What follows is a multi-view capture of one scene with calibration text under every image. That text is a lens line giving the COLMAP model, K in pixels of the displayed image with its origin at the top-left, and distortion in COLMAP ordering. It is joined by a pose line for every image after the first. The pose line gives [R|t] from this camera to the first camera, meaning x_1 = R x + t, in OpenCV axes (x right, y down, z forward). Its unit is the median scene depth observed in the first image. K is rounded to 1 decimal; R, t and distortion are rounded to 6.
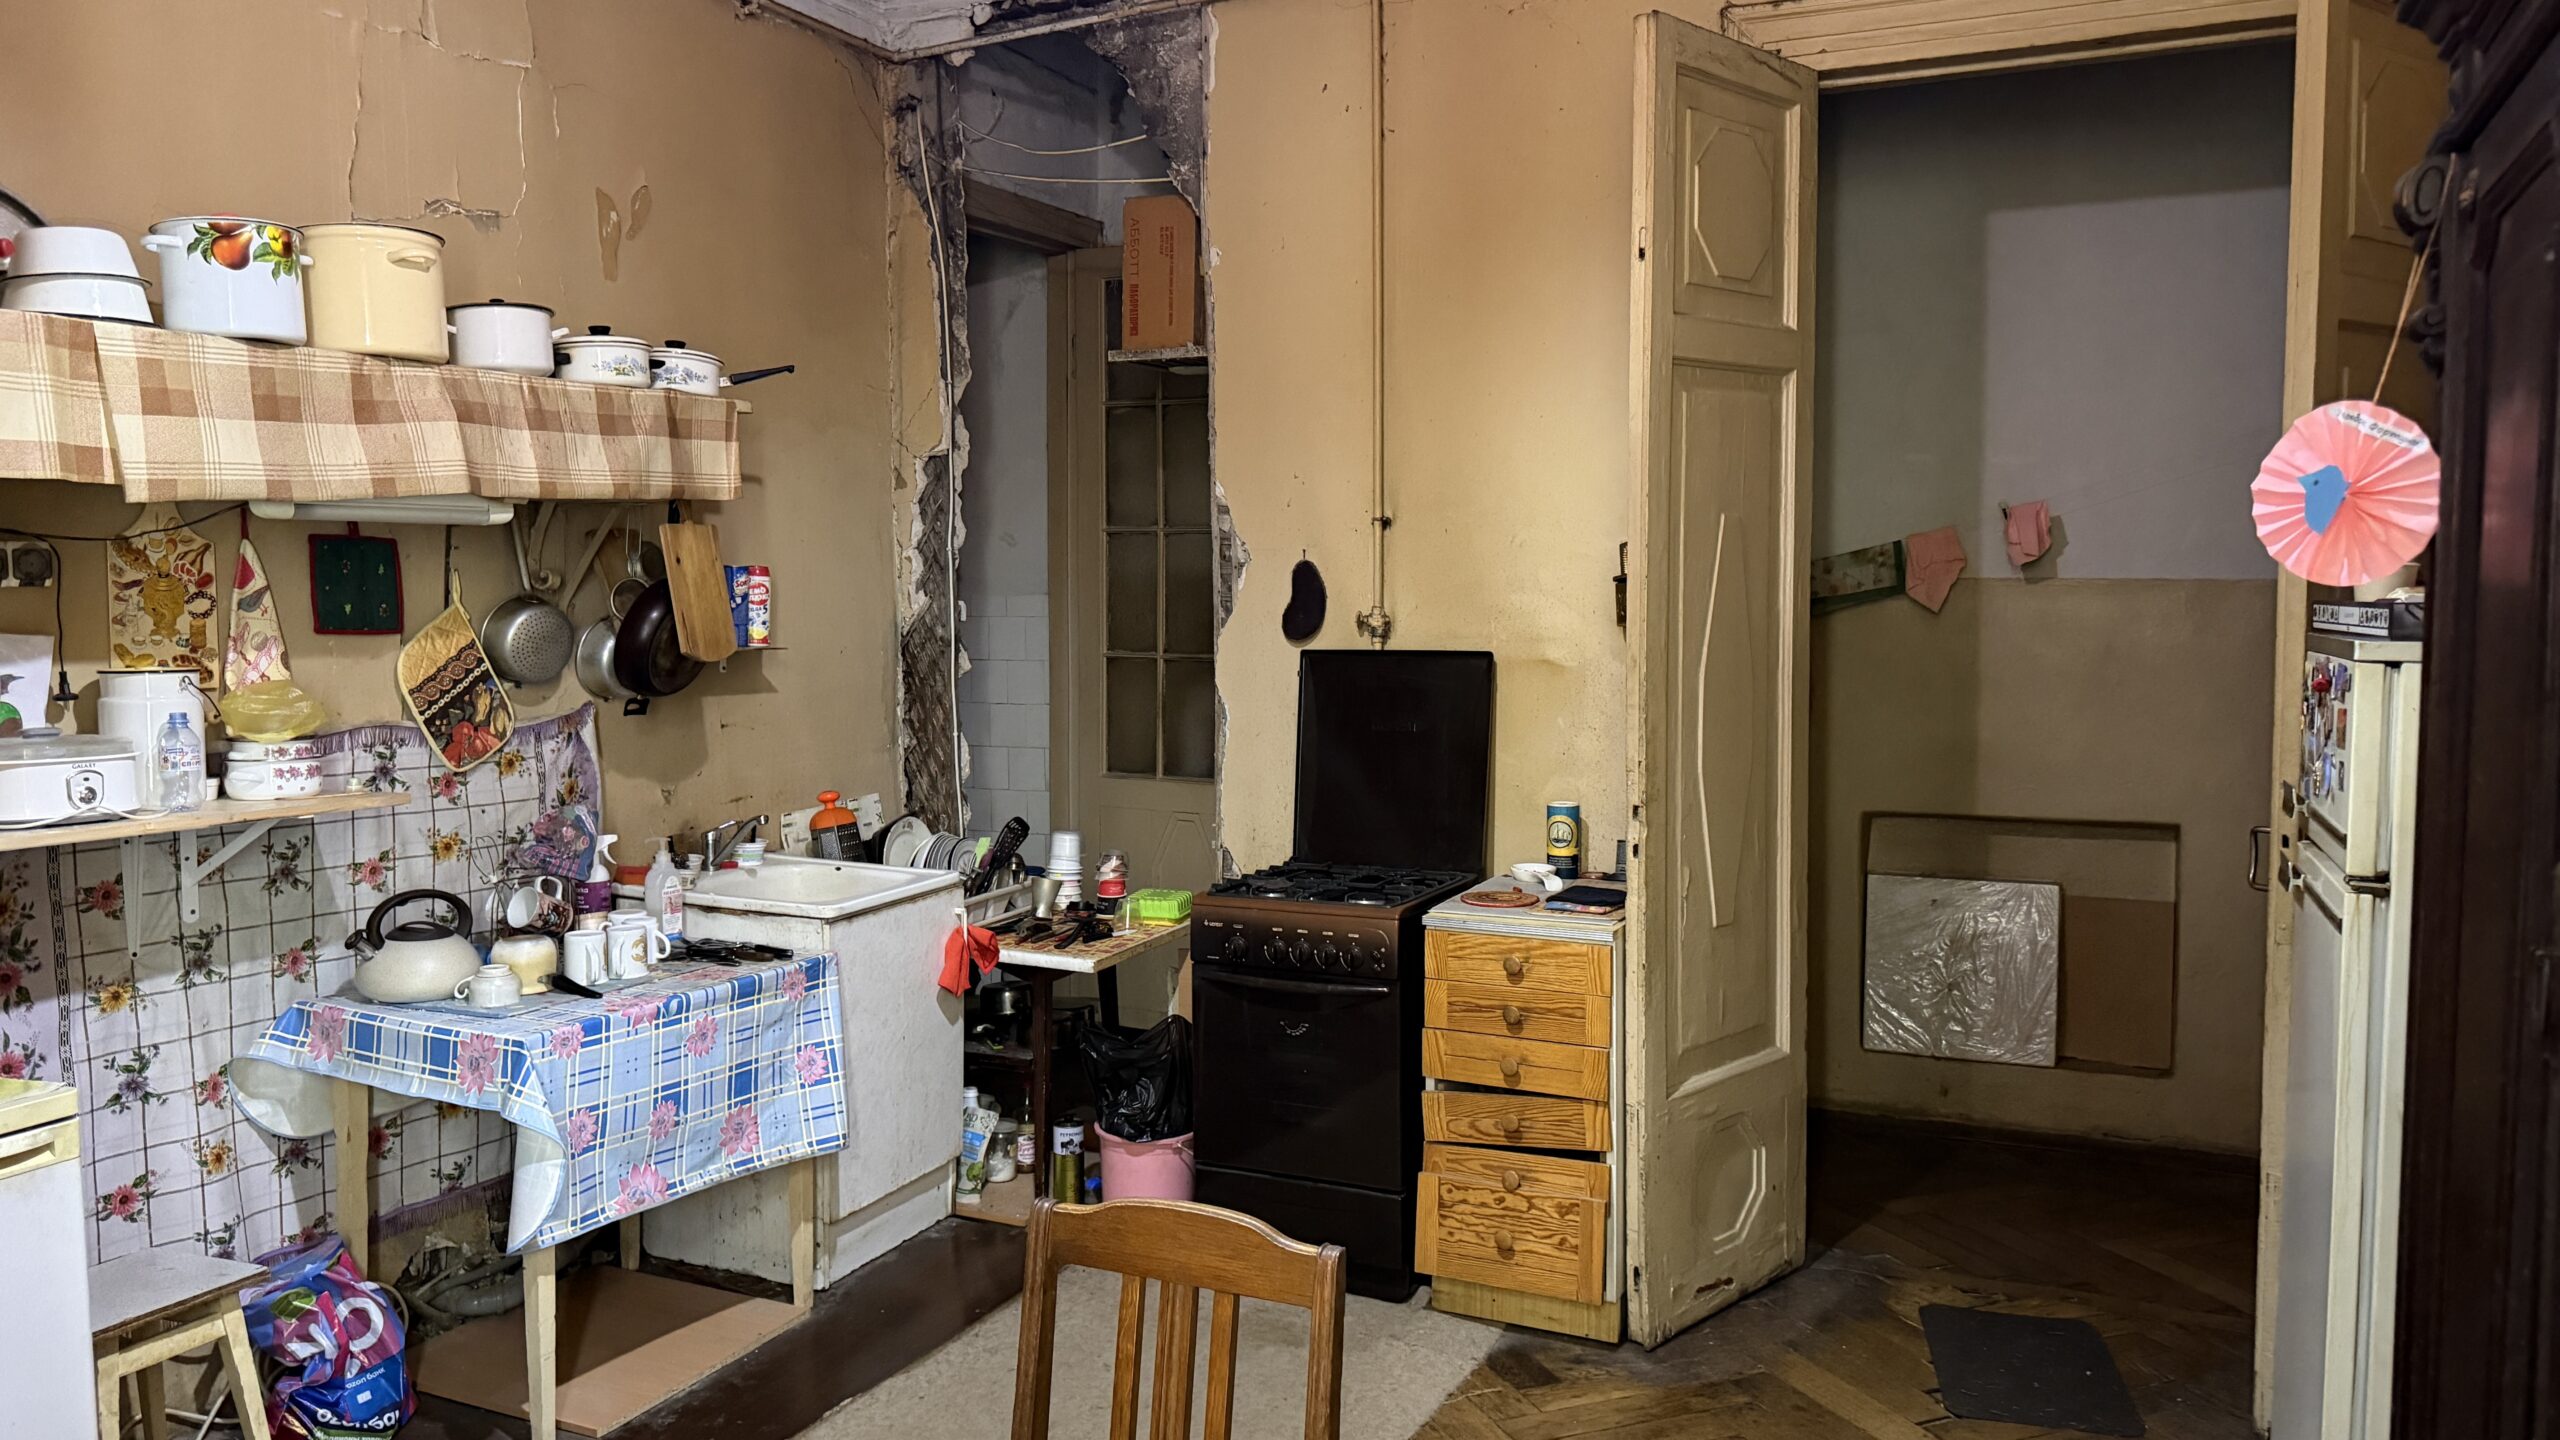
lens RADIAL K [[1863.2, 0, 1269.0], [0, 1863.2, 720.1], [0, 0, 1]] dist [0.092850, -0.140283]
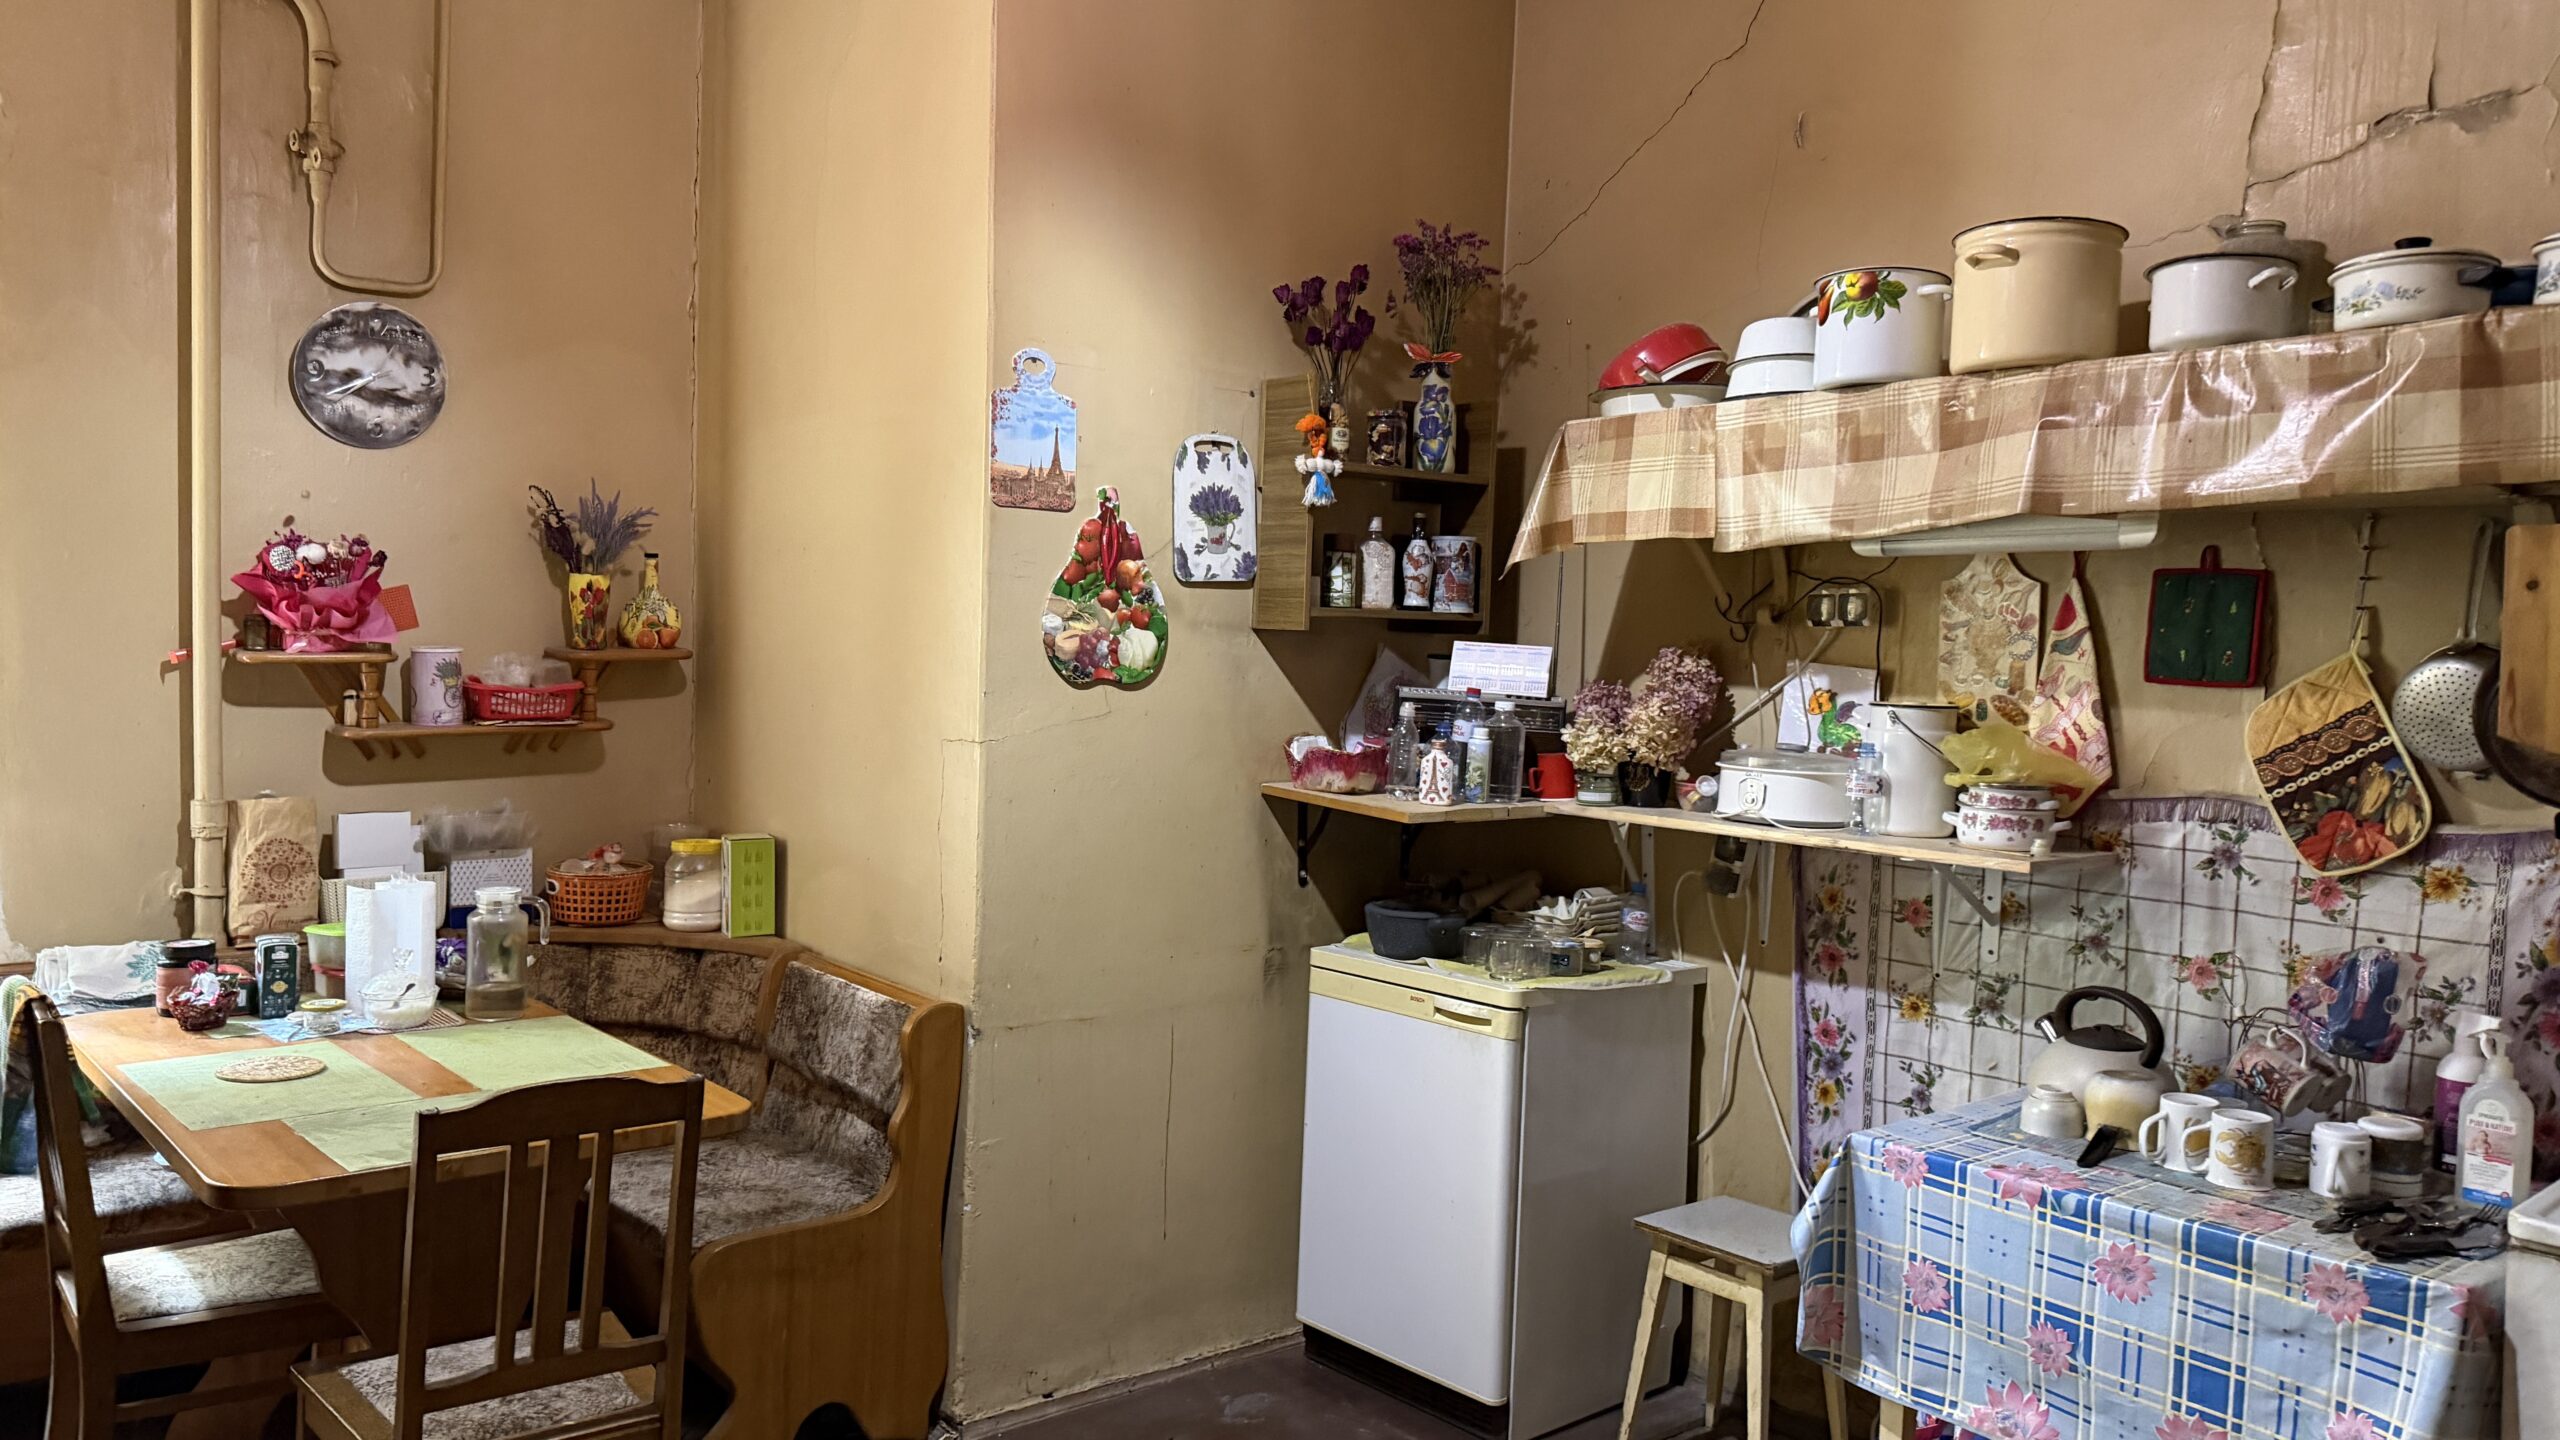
lens RADIAL K [[1863.2, 0, 1293.6], [0, 1863.2, 724.1], [0, 0, 1]] dist [0.092850, -0.140283]
pose [[-0.435901, 0.031051, -0.899459, 0.473483], [-0.084868, 0.993533, 0.075428, -0.061017], [0.895984, 0.109214, -0.430446, 1.059344]]
